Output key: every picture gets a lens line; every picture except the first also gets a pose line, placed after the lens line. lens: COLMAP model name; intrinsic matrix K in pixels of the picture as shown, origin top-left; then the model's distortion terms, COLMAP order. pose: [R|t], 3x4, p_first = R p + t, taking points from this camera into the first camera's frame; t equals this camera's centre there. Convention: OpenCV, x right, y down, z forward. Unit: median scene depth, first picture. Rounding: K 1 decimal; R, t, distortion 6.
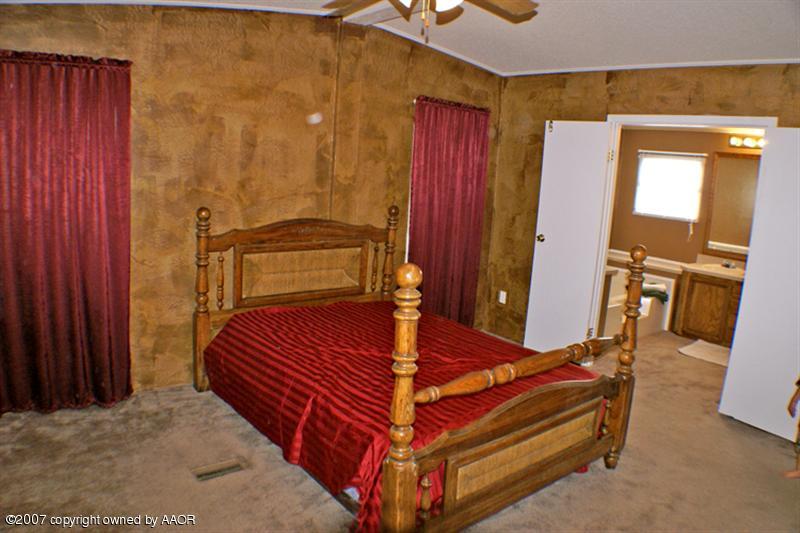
lens RADIAL K [[570.4, 0, 400.0], [0, 570.4, 266.5], [0, 0, 1]] dist [-0.208475, 0.065292]
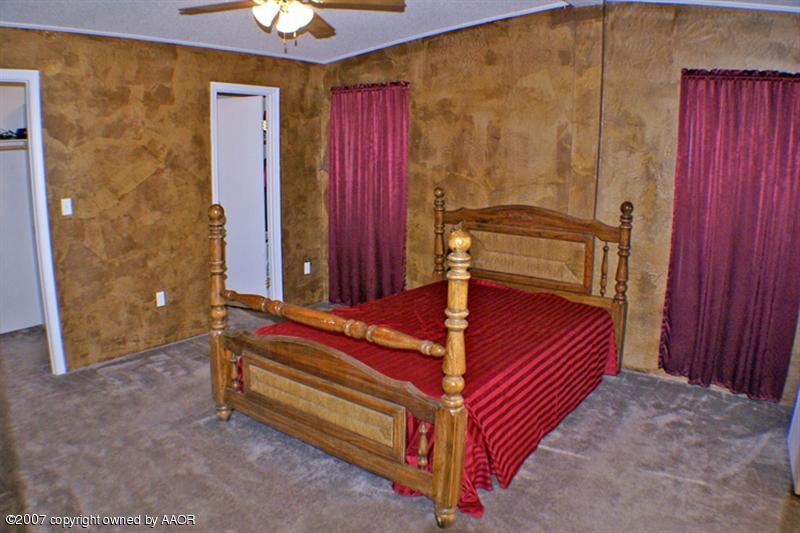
lens RADIAL K [[570.4, 0, 400.0], [0, 570.4, 266.5], [0, 0, 1]] dist [-0.208475, 0.065292]
pose [[0.256488, 0.142828, -0.955936, 0.822697], [-0.176535, 0.979308, 0.098954, -0.037643], [0.950289, 0.143375, 0.276395, 0.528733]]
